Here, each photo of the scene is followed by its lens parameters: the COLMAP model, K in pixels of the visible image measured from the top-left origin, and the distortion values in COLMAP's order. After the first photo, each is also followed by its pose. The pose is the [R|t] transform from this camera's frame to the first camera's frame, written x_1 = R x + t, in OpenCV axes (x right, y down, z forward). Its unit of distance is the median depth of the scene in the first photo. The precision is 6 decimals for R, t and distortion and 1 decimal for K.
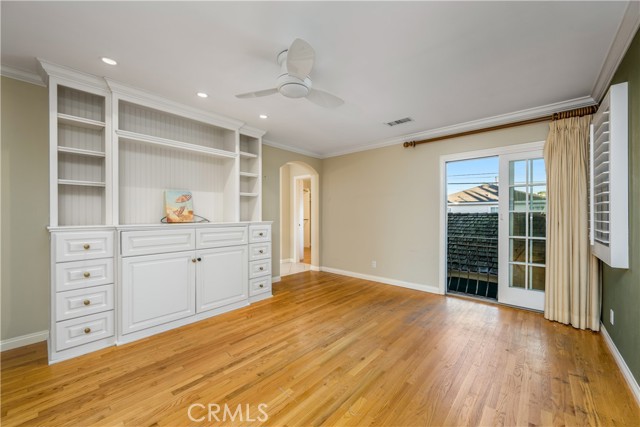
lens RADIAL K [[250.5, 0, 319.4], [0, 250.5, 214.0], [0, 0, 1]] dist [0.000283, -0.000273]
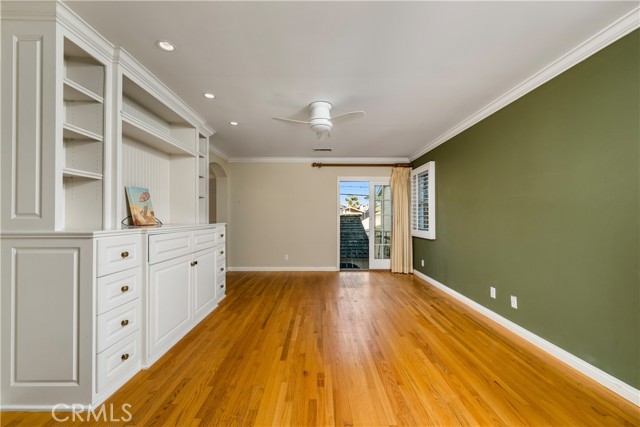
lens RADIAL K [[250.5, 0, 320.5], [0, 250.5, 215.4], [0, 0, 1]] dist [0.000283, -0.000273]
pose [[0.743029, 0.005521, 0.669237, -0.764875], [-0.003016, 0.999983, -0.004901, 0.003651], [-0.669253, 0.001623, 0.743033, -0.027219]]
